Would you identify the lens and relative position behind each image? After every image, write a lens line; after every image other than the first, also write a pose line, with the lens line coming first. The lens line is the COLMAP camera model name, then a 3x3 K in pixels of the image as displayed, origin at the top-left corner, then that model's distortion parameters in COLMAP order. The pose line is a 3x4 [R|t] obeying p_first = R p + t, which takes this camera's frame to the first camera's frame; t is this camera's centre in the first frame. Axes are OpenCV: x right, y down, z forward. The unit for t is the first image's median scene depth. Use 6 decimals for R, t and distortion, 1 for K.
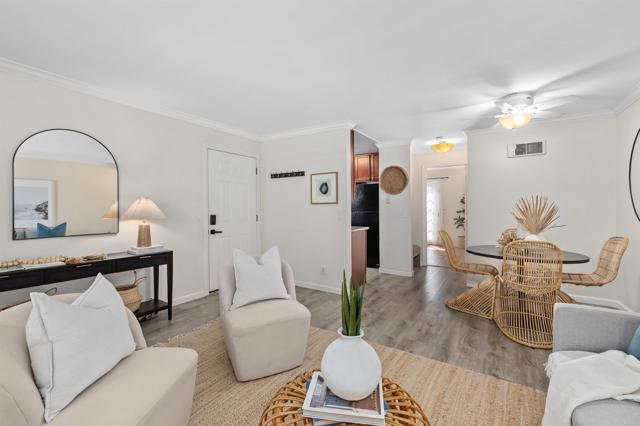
lens RADIAL K [[275.9, 0, 322.4], [0, 275.9, 208.0], [0, 0, 1]] dist [0.001922, -0.000566]
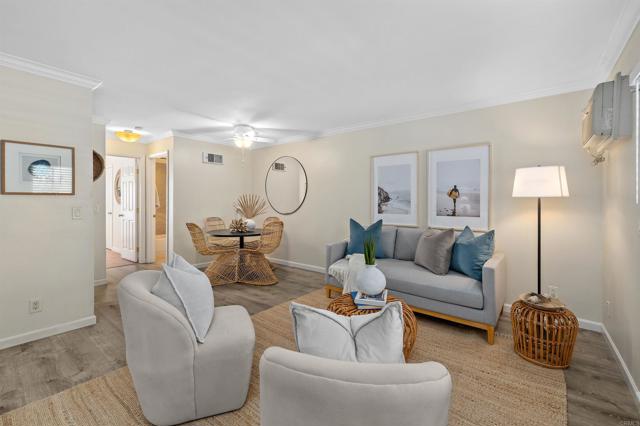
lens RADIAL K [[274.1, 0, 320.2], [0, 274.1, 205.8], [0, 0, 1]] dist [0.002040, 0.000482]
pose [[0.101416, -0.013273, 0.994756, -0.732800], [-0.001789, 0.999907, 0.013524, -0.000569], [-0.994843, -0.003151, 0.101383, 0.452890]]
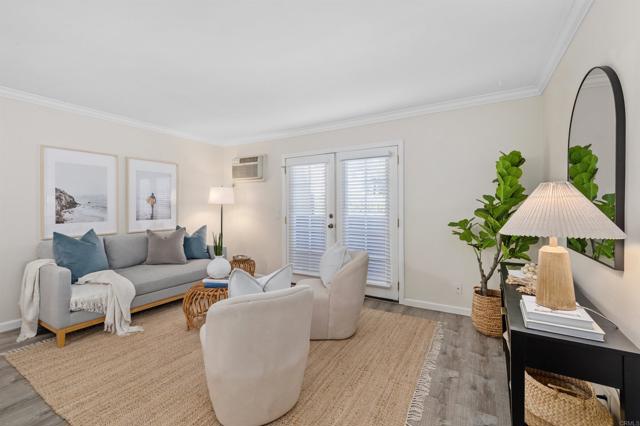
lens RADIAL K [[274.1, 0, 320.2], [0, 274.1, 205.8], [0, 0, 1]] dist [0.002040, 0.000482]
pose [[-0.999440, 0.008025, -0.032482, -0.294290], [0.008038, 0.999968, -0.000259, -0.003072], [0.032478, -0.000520, -0.999472, 1.394955]]
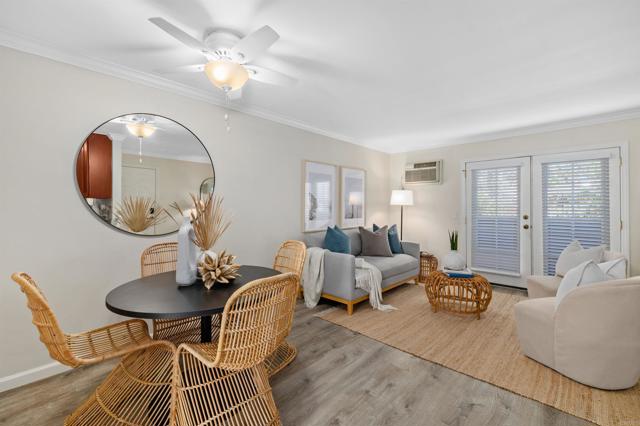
lens RADIAL K [[275.9, 0, 322.4], [0, 275.9, 208.0], [0, 0, 1]] dist [0.001922, -0.000566]
pose [[-0.981888, 0.003337, 0.189432, 0.364883], [0.003827, 0.999990, 0.002224, -0.007317], [-0.189423, 0.002908, -0.981891, 1.628166]]
